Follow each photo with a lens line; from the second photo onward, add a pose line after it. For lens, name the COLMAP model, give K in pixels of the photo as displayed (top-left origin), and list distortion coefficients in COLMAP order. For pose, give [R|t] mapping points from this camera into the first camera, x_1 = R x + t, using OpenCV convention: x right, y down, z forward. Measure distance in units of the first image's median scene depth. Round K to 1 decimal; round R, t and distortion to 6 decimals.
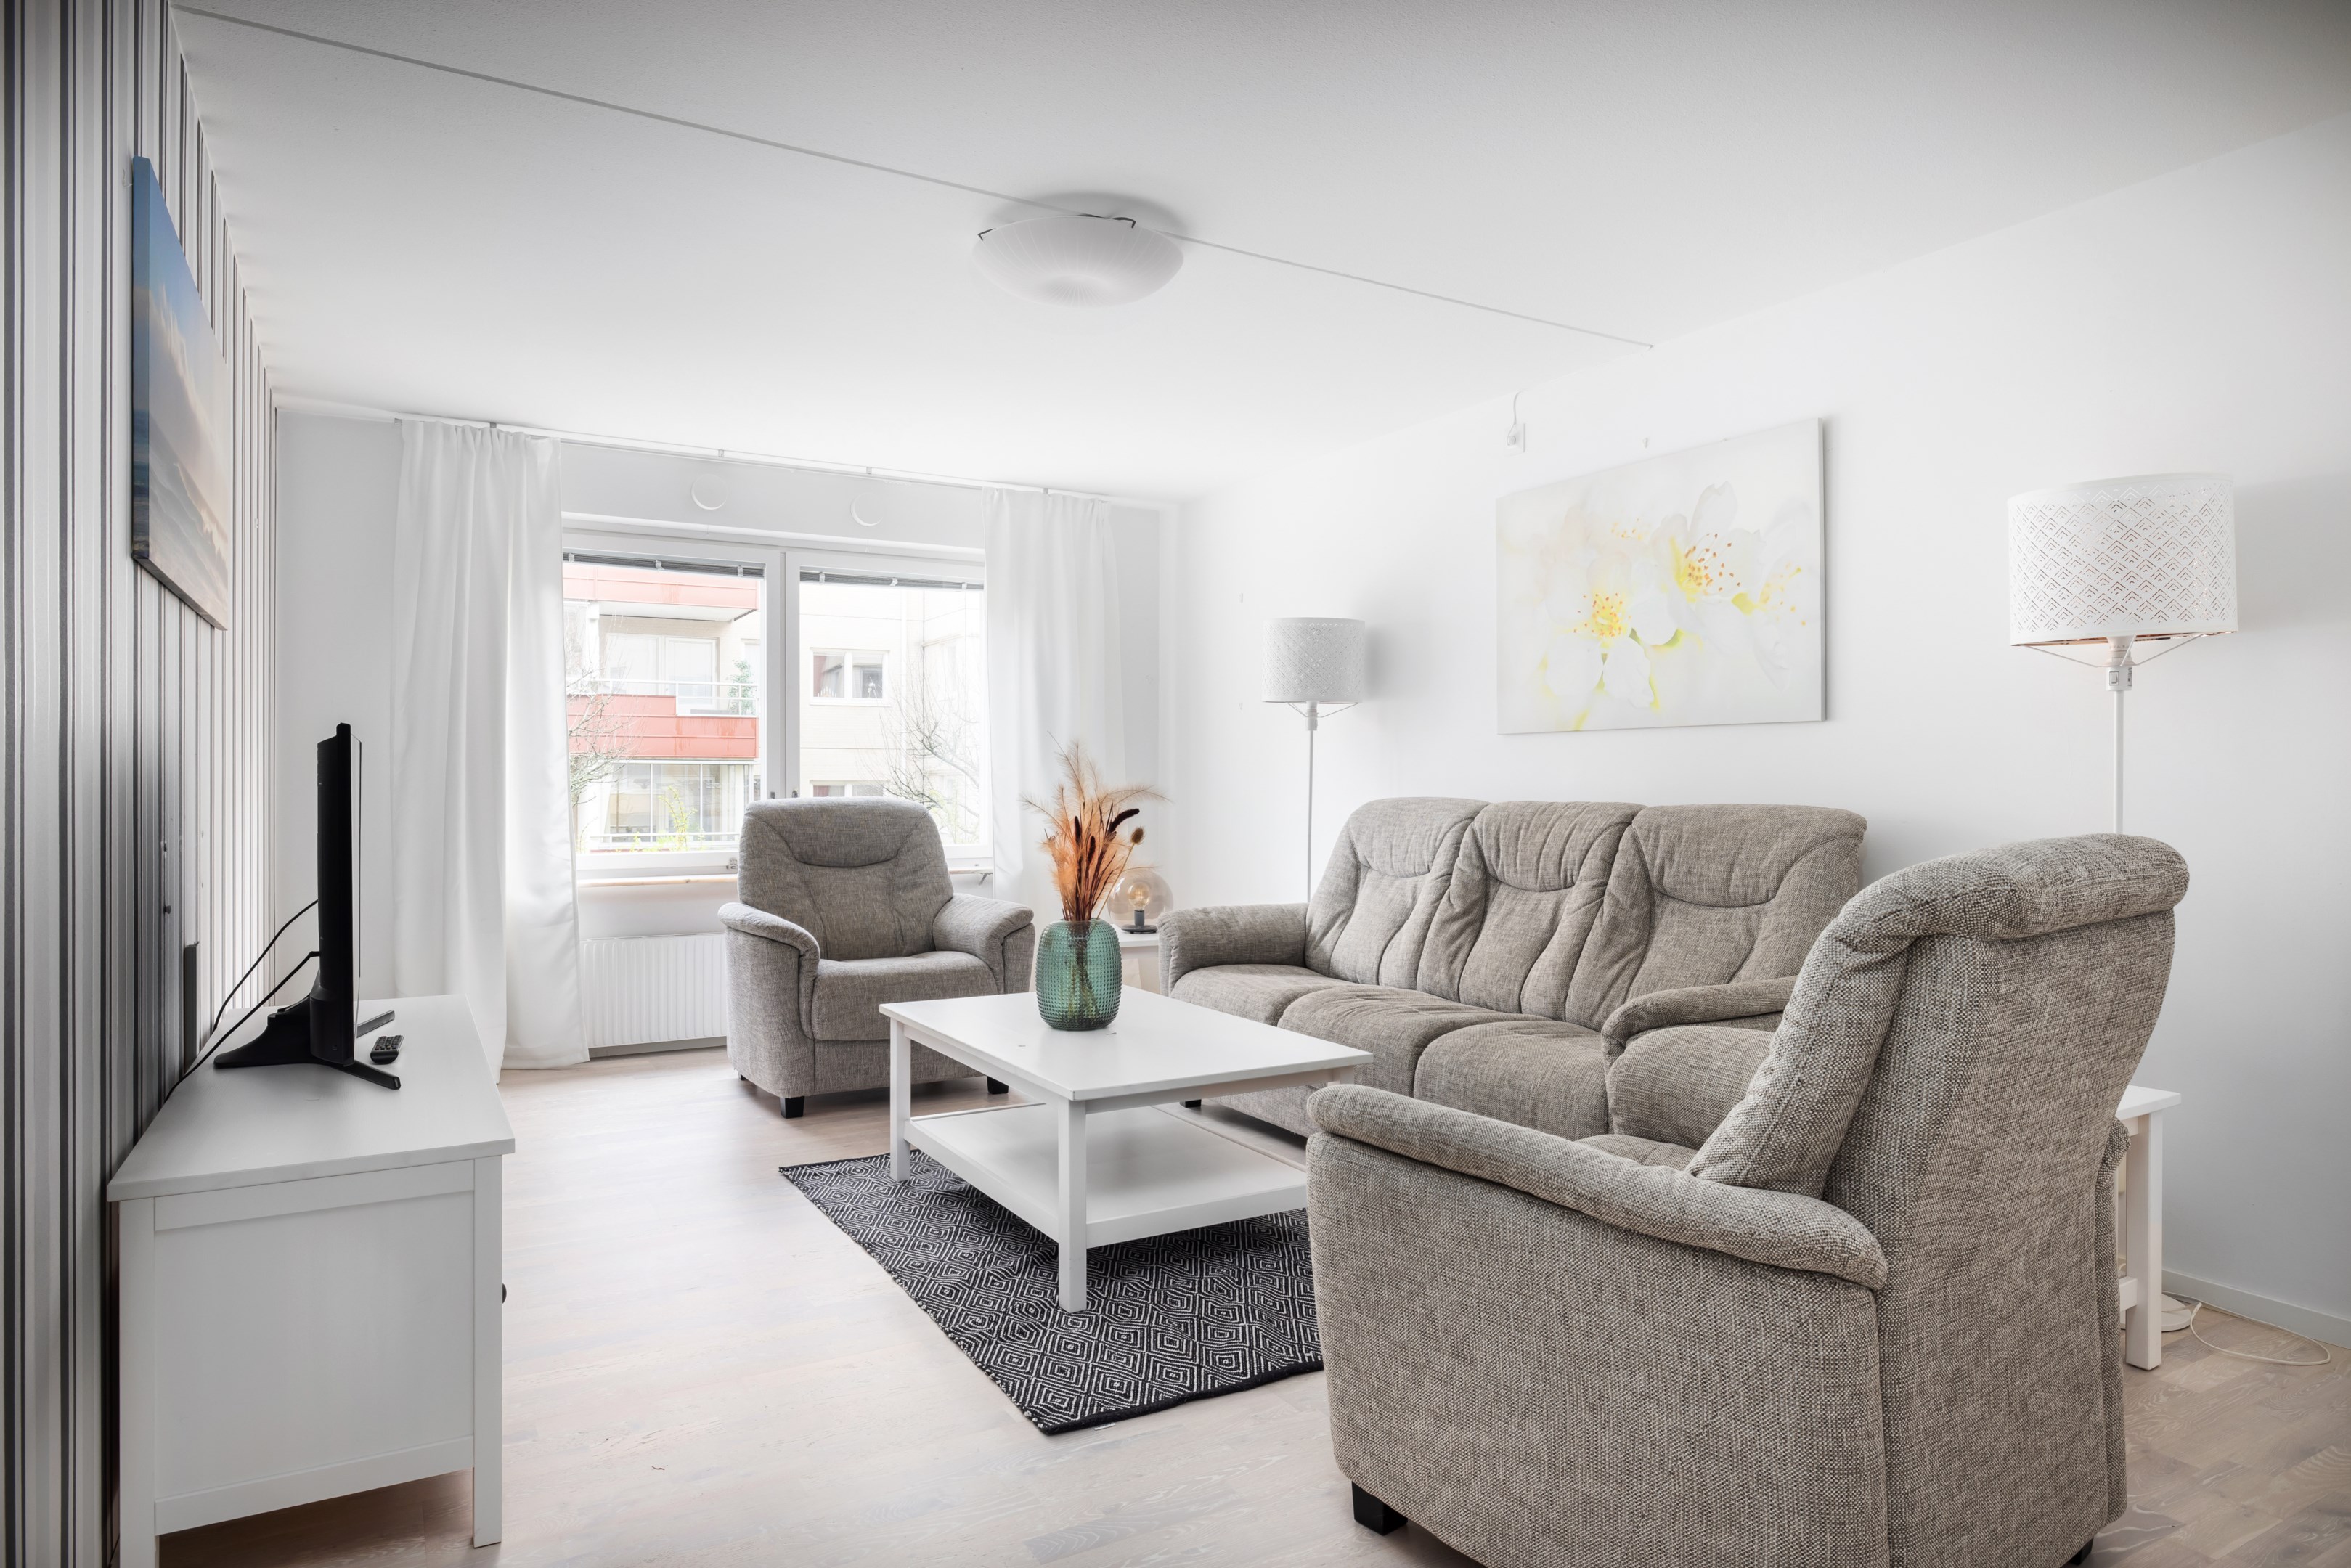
lens RADIAL K [[1372.4, 0, 1166.5], [0, 1372.4, 774.9], [0, 0, 1]] dist [-0.004626, -0.000281]
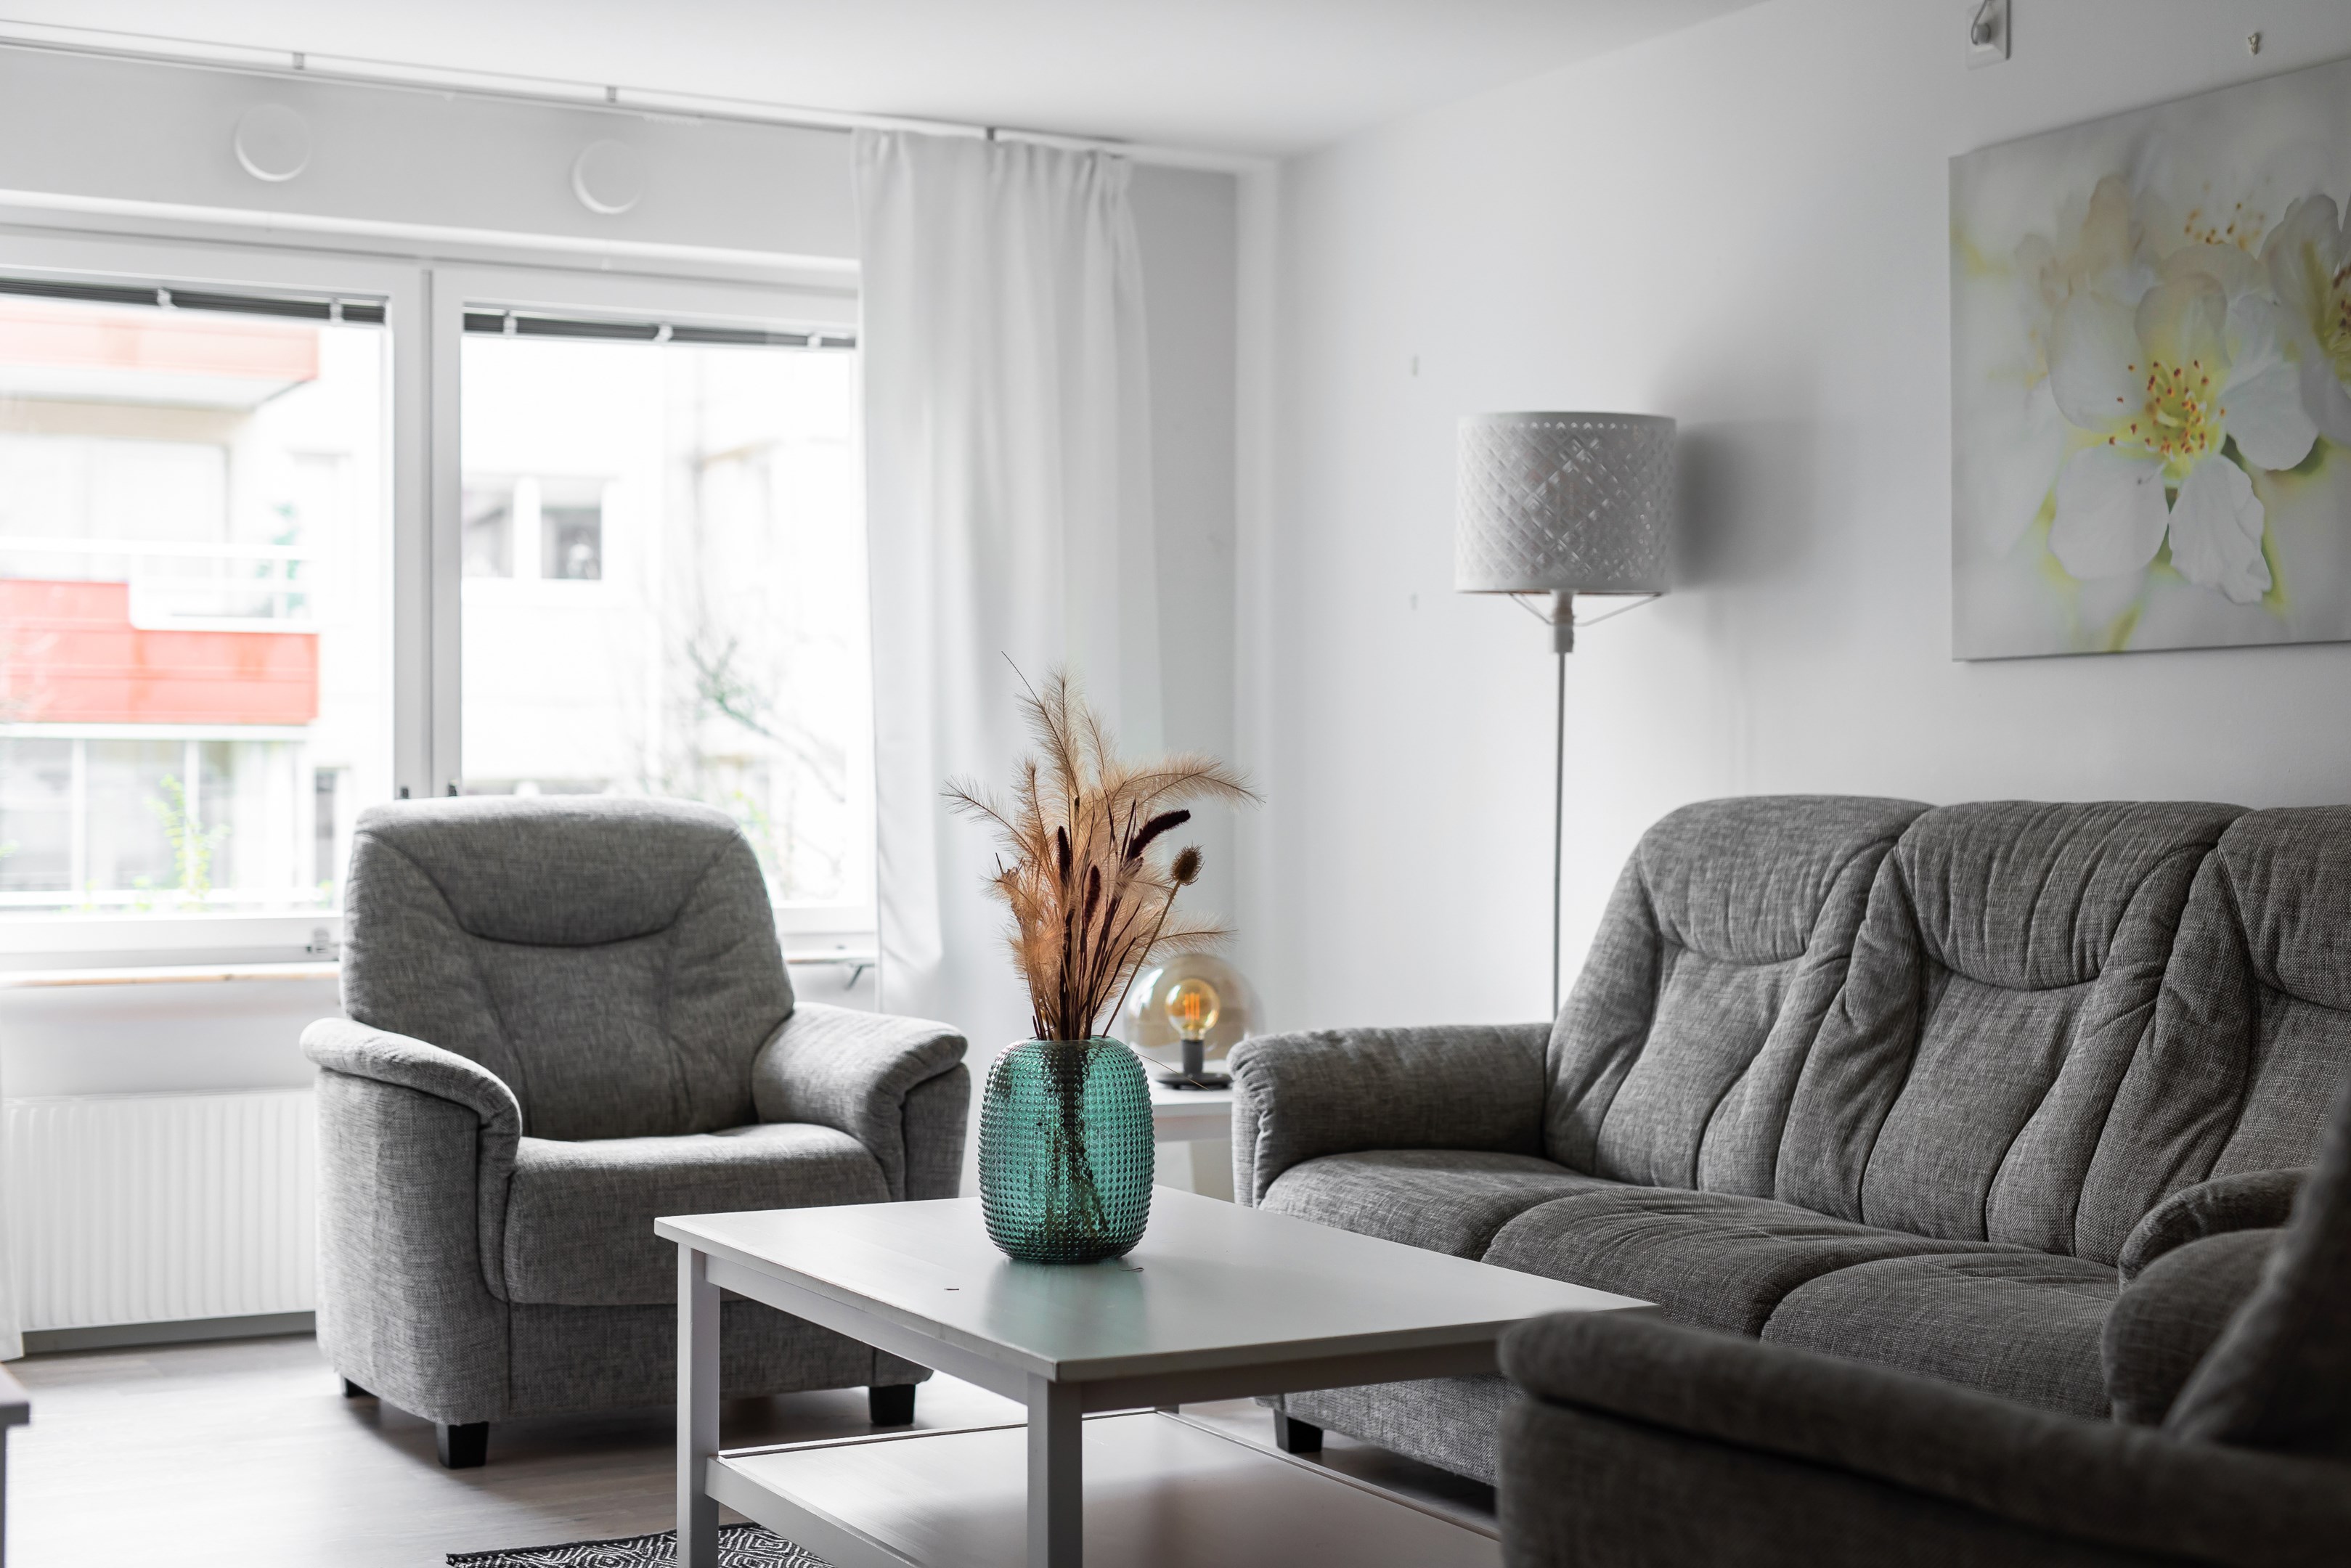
lens RADIAL K [[3213.0, 0, 1204.8], [0, 3213.0, 773.0], [0, 0, 1]] dist [-0.009400, 0.031187]
pose [[0.999841, 0.000321, -0.017820, 0.004482], [-0.000266, 0.999995, 0.003061, 0.005508], [0.017820, -0.003056, 0.999837, -0.108499]]
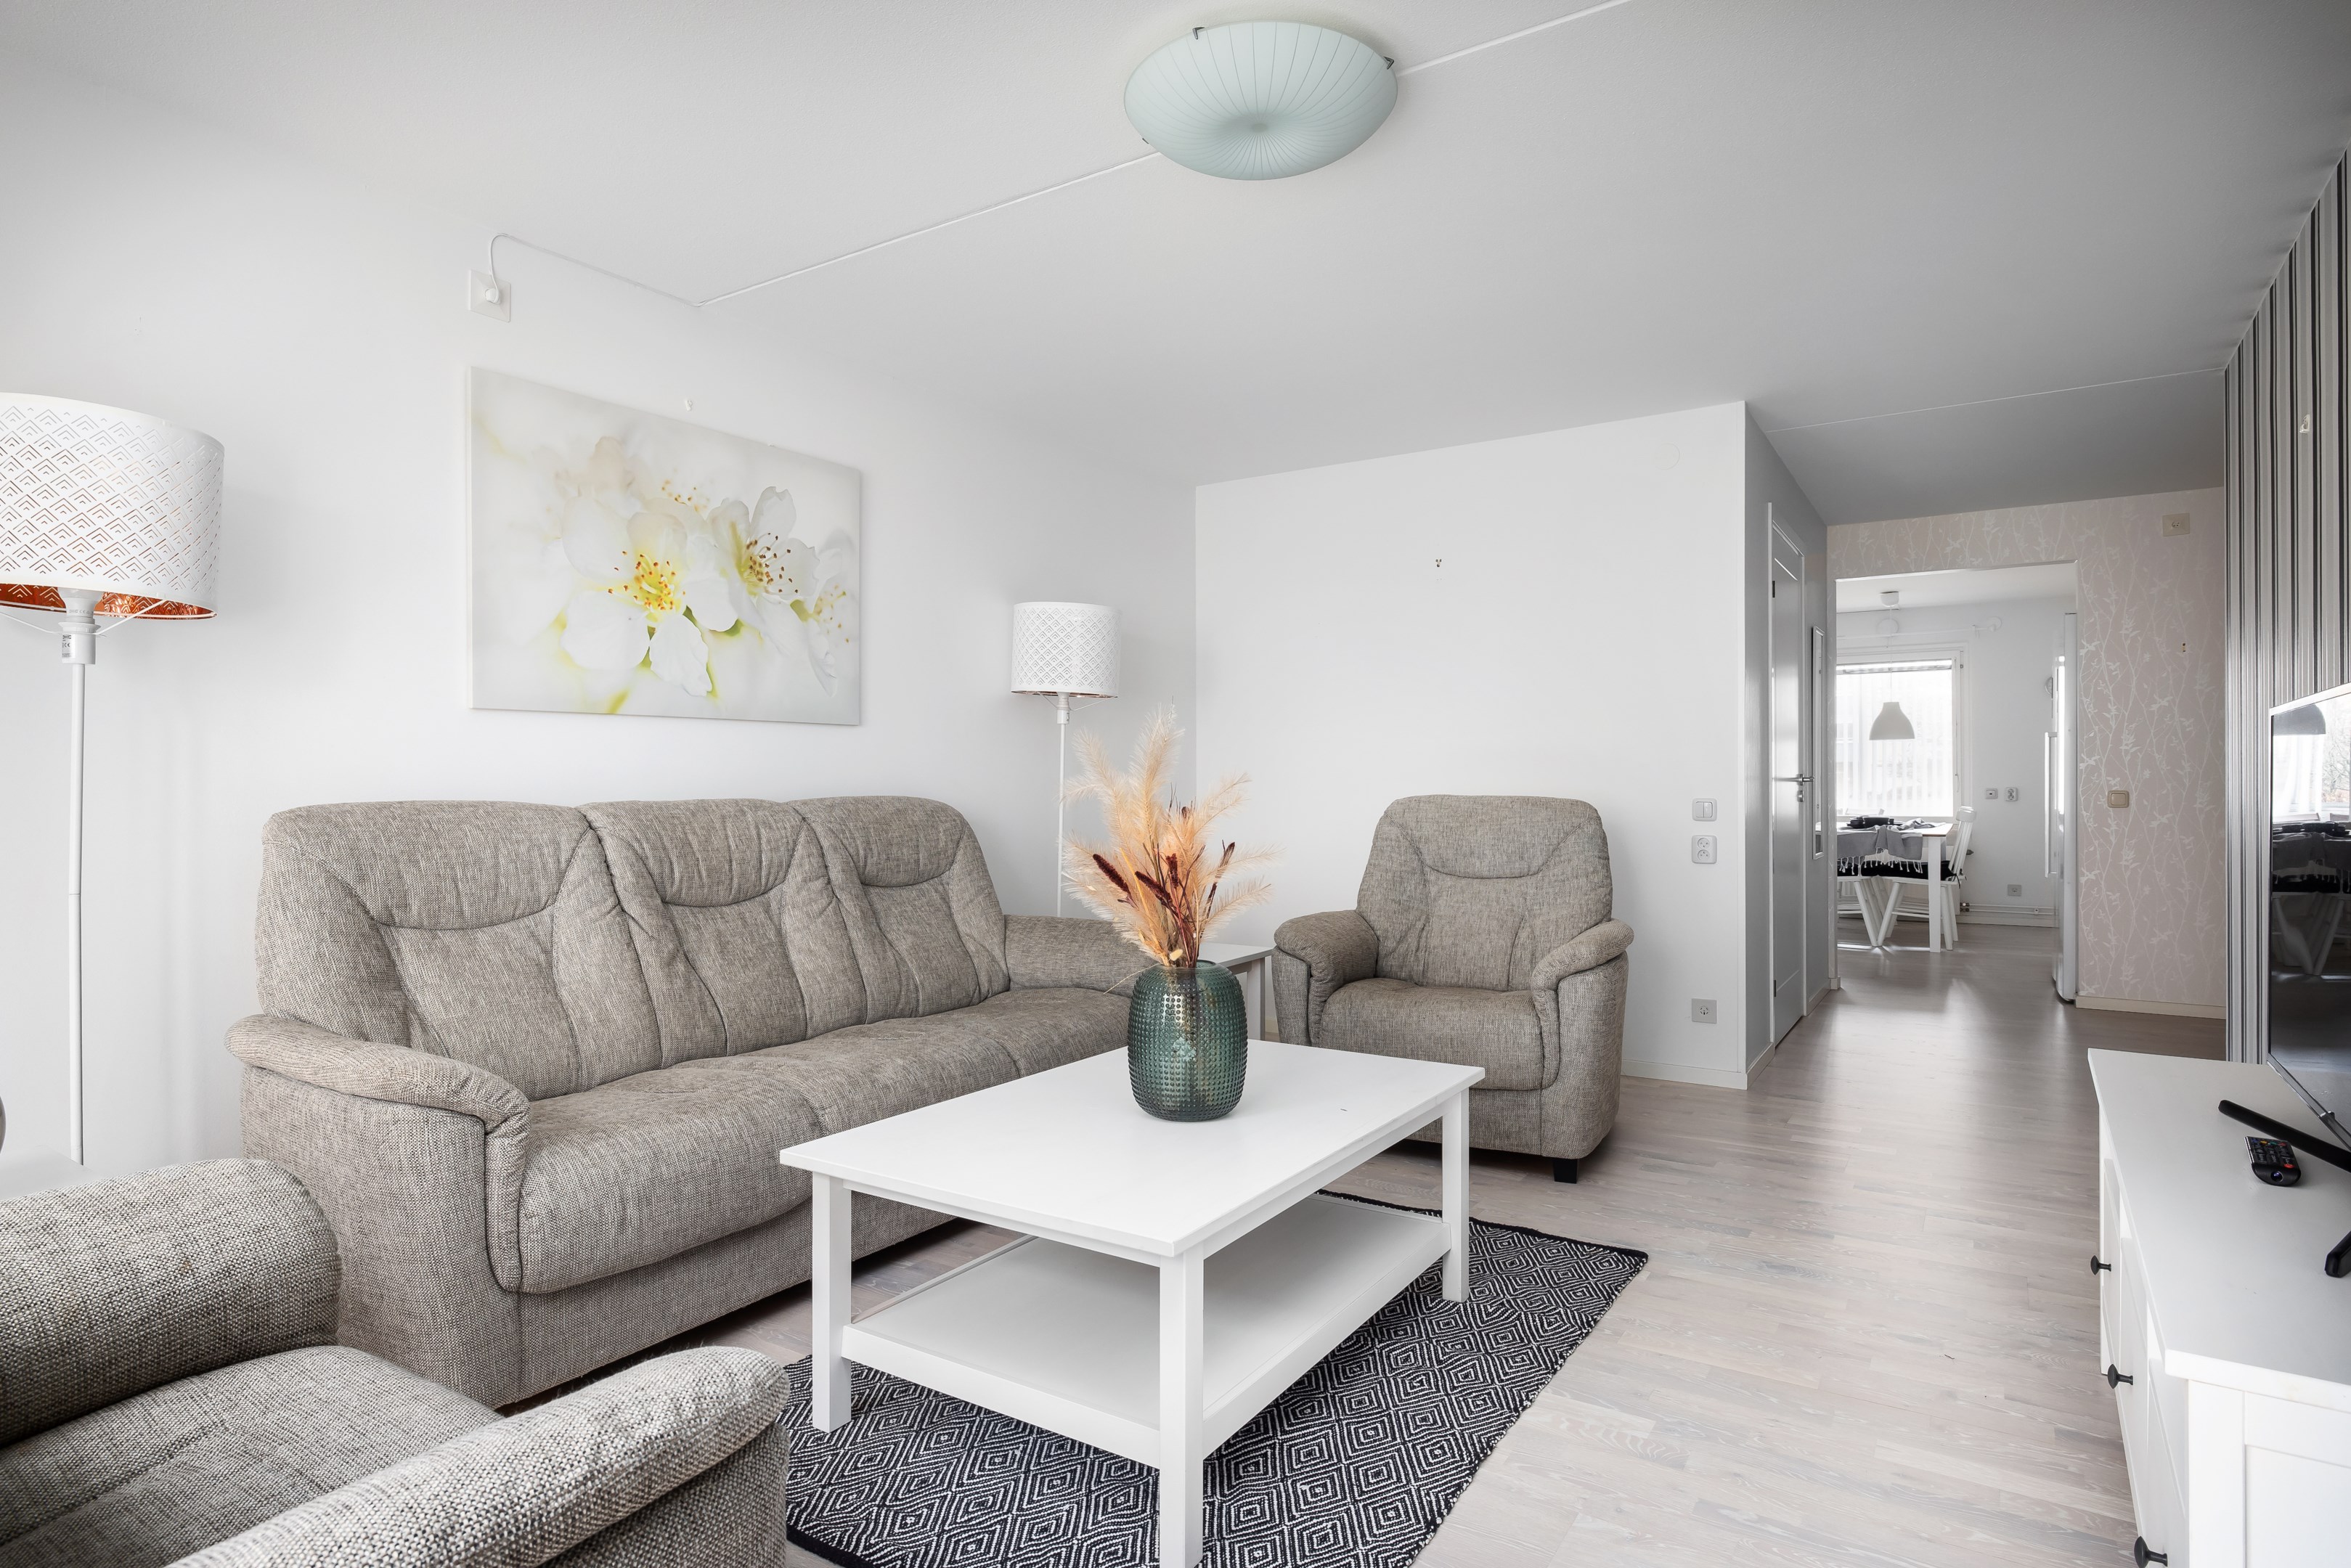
lens RADIAL K [[1284.2, 0, 1144.8], [0, 1284.2, 781.2], [0, 0, 1]] dist [-0.000461, -0.000197]
pose [[-0.446369, 0.001123, 0.894849, -0.503675], [-0.000059, 0.999999, -0.001285, 0.008078], [-0.894849, -0.000626, -0.446368, 1.008190]]
